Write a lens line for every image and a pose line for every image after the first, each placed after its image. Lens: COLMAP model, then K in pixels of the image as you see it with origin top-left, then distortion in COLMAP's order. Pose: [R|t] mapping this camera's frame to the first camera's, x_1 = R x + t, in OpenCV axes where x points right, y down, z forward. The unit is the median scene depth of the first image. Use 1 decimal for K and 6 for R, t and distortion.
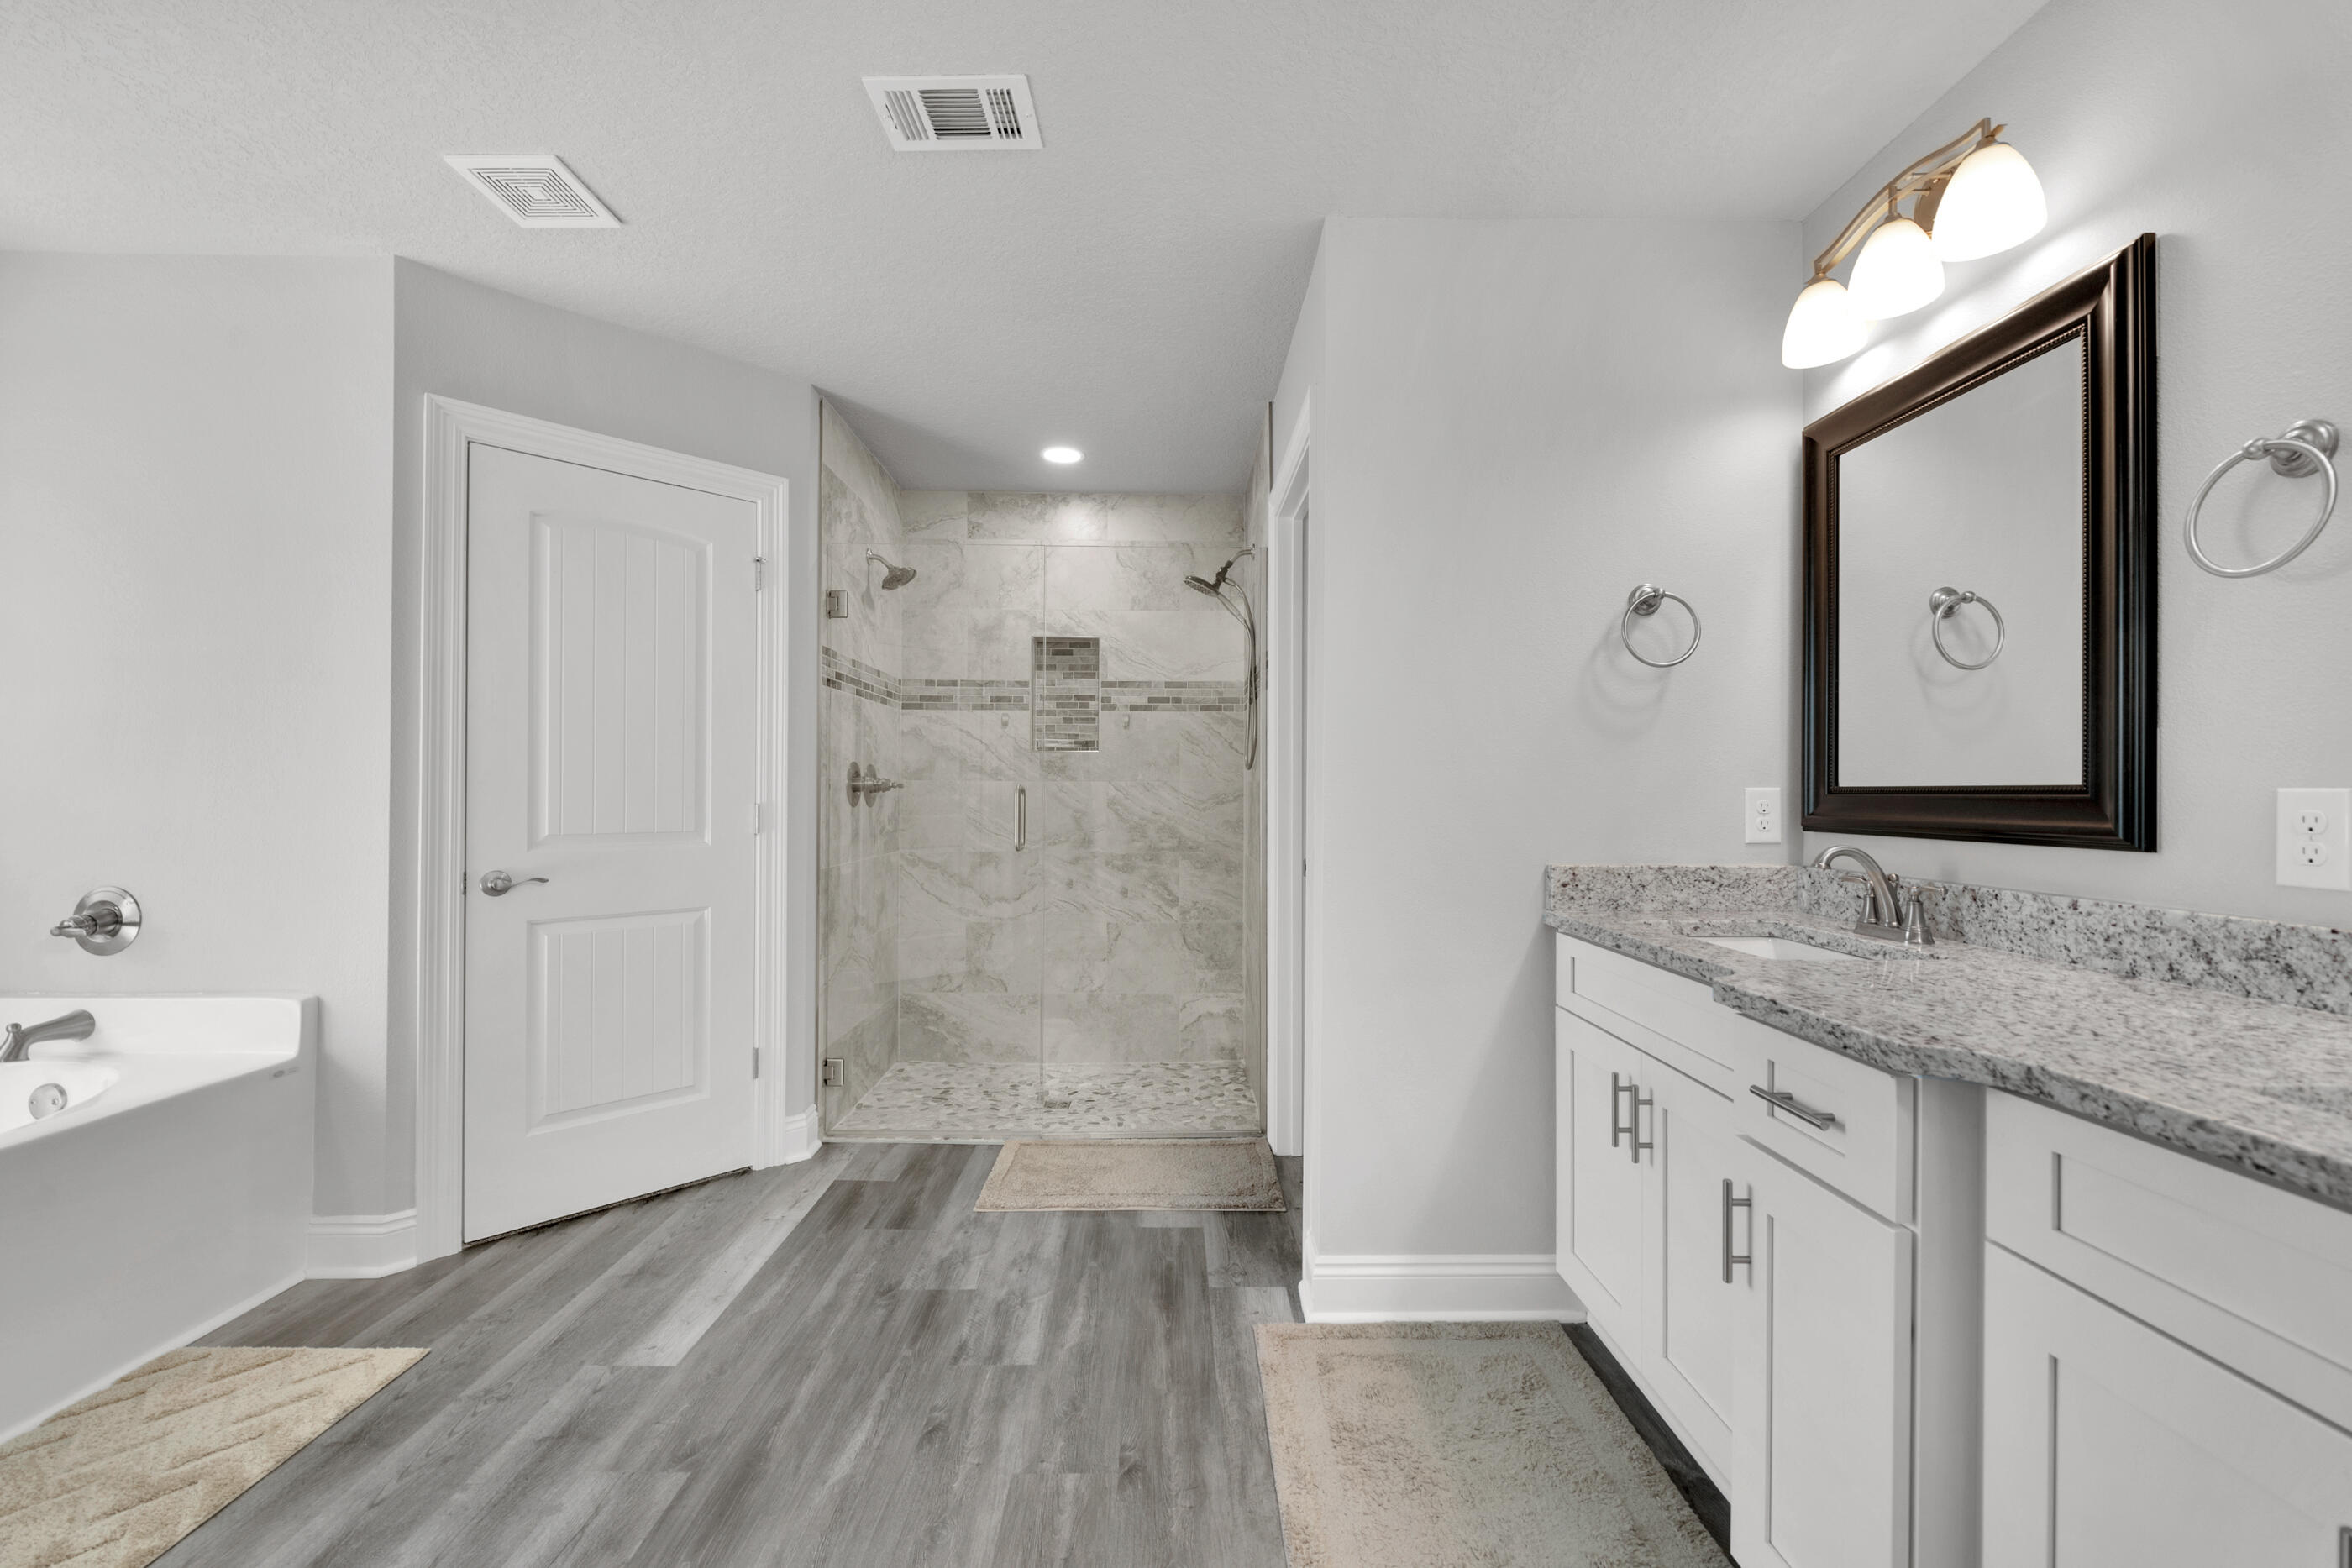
lens RADIAL K [[977.2, 0, 1187.3], [0, 977.2, 784.9], [0, 0, 1]] dist [0.001656, -0.003773]
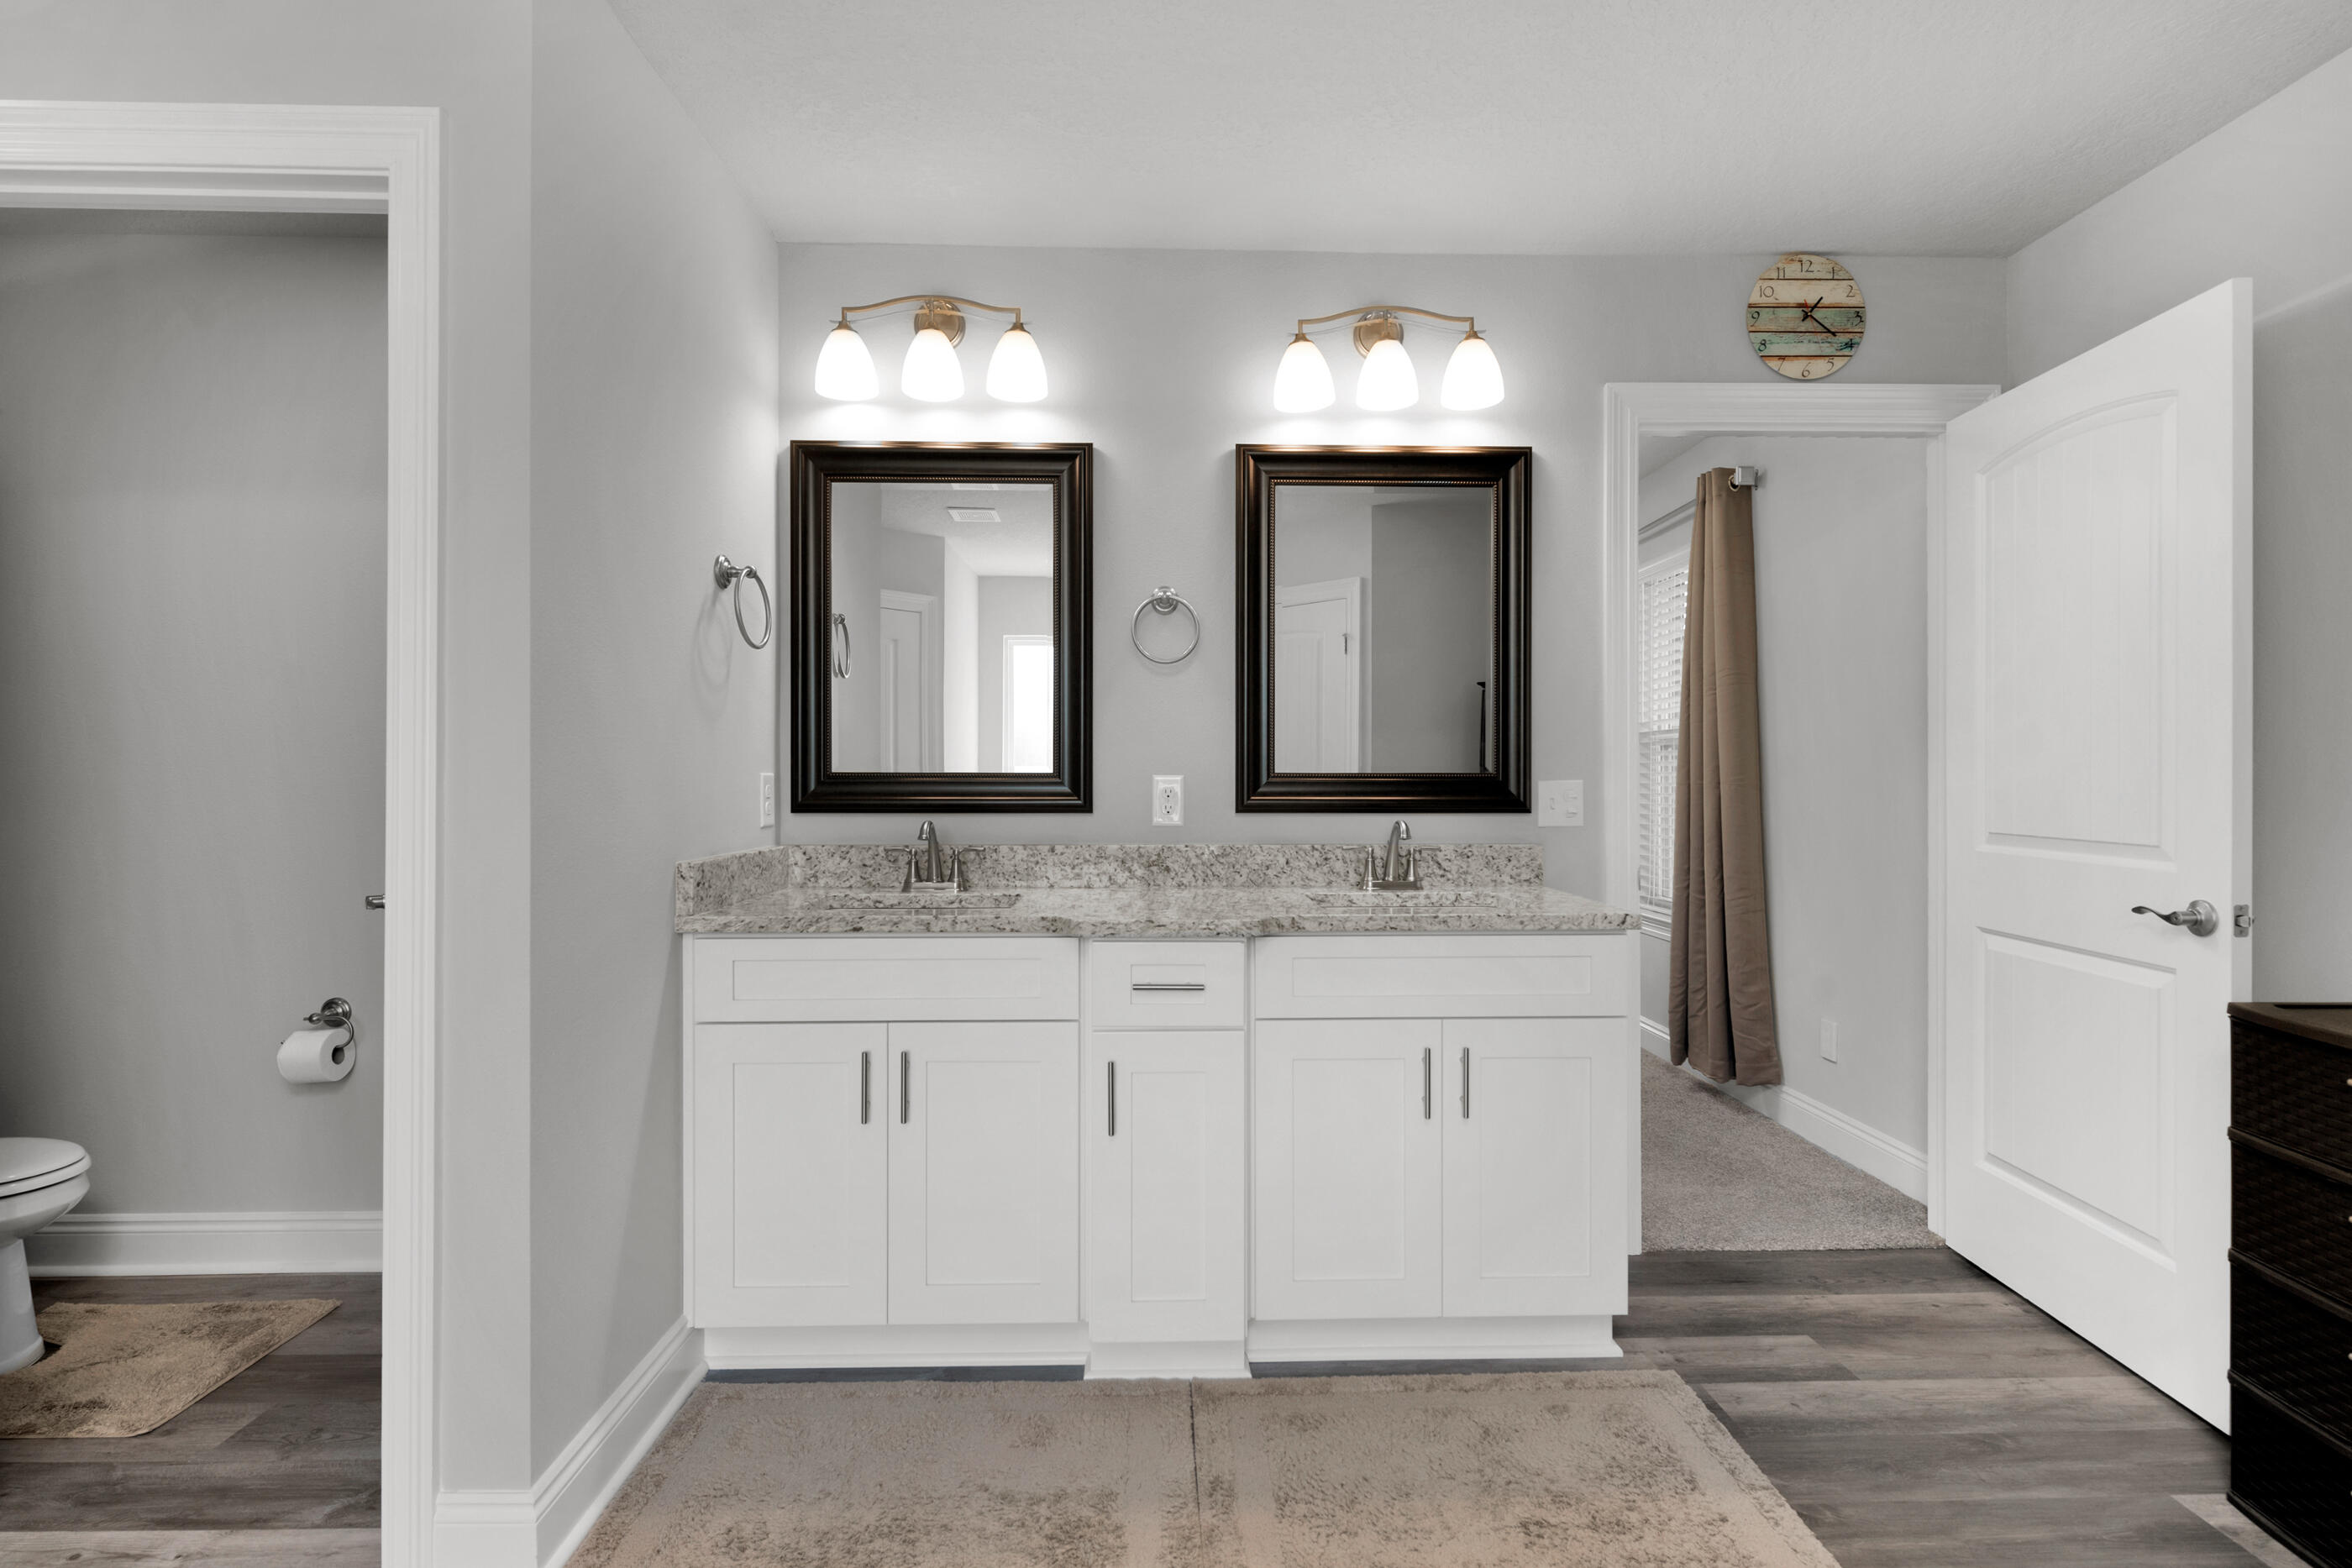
lens RADIAL K [[1140.3, 0, 1176.0], [0, 1140.3, 784.0], [0, 0, 1]] dist [0.011917, -0.008552]
pose [[-0.009781, -0.009580, 0.999906, -0.514643], [-0.007551, 0.999926, 0.009506, -0.000511], [-0.999924, -0.007457, -0.009852, 0.454744]]
